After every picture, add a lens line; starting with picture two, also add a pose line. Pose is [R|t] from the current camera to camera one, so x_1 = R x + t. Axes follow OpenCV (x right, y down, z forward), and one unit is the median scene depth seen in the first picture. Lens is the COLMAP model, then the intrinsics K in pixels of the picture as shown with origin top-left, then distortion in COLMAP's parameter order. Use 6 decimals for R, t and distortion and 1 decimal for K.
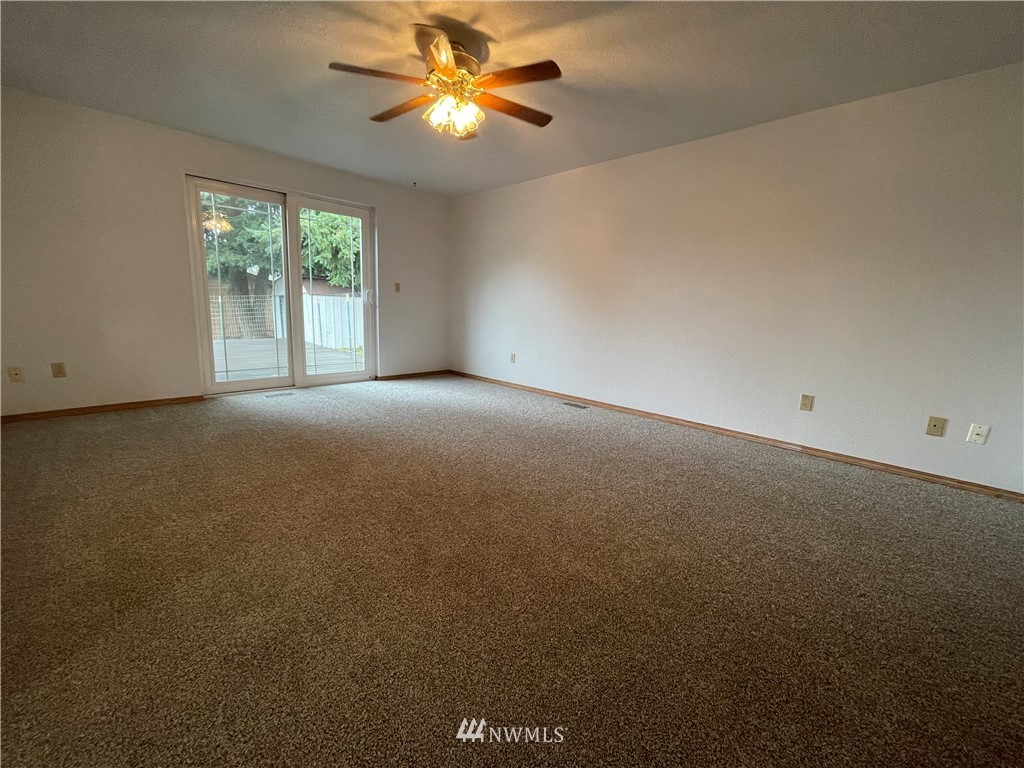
lens RADIAL K [[414.5, 0, 514.0], [0, 414.5, 384.5], [0, 0, 1]] dist [0.001286, 0.000130]
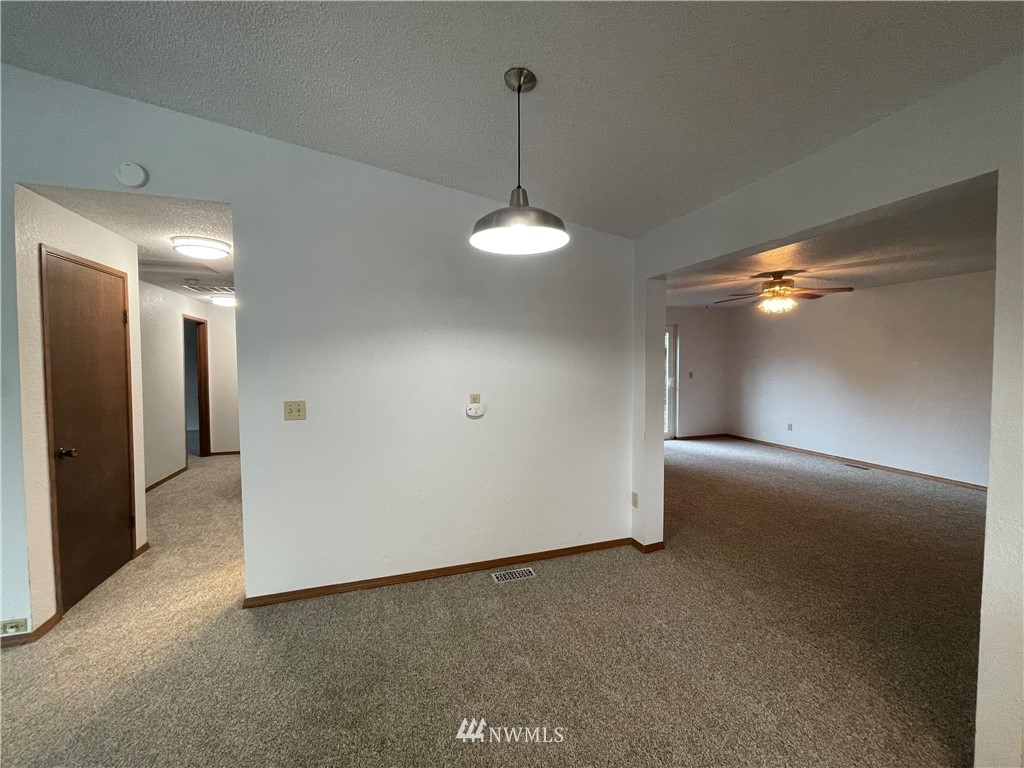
lens RADIAL K [[414.5, 0, 511.1], [0, 414.5, 379.6], [0, 0, 1]] dist [0.001286, 0.000130]
pose [[0.880715, -0.023220, -0.473077, -0.178311], [-0.047666, 0.989382, -0.137300, 0.010112], [0.471242, 0.143472, 0.870257, -0.655989]]
